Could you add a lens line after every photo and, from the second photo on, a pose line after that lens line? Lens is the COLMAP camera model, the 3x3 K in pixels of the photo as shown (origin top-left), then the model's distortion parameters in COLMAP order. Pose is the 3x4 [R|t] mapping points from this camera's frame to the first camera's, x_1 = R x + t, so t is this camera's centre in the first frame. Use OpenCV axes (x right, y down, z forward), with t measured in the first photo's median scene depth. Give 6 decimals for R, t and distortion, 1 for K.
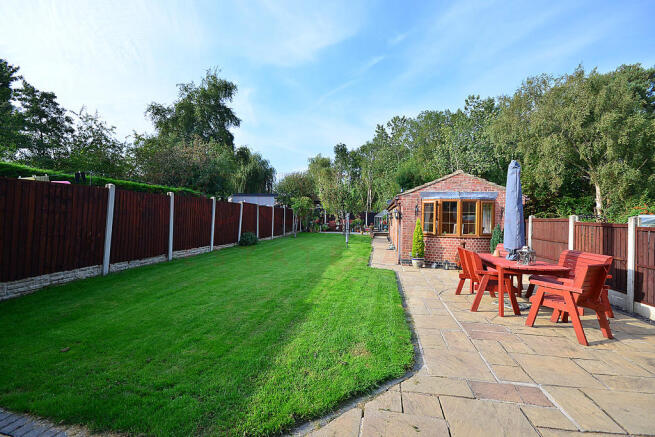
lens RADIAL K [[289.2, 0, 327.5], [0, 289.2, 218.5], [0, 0, 1]] dist [-0.011840, -0.000691]
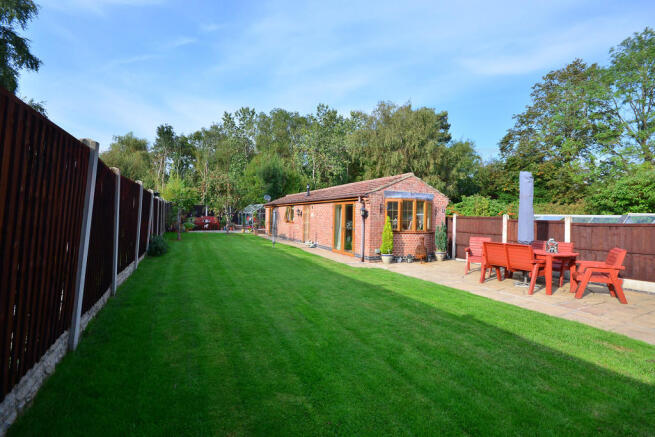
lens RADIAL K [[289.2, 0, 327.5], [0, 289.2, 218.5], [0, 0, 1]] dist [-0.011840, -0.000691]
pose [[0.806032, -0.003655, 0.591861, -0.141666], [-0.005281, 0.999897, 0.013367, -0.001208], [-0.591849, -0.013900, 0.805929, 0.086064]]
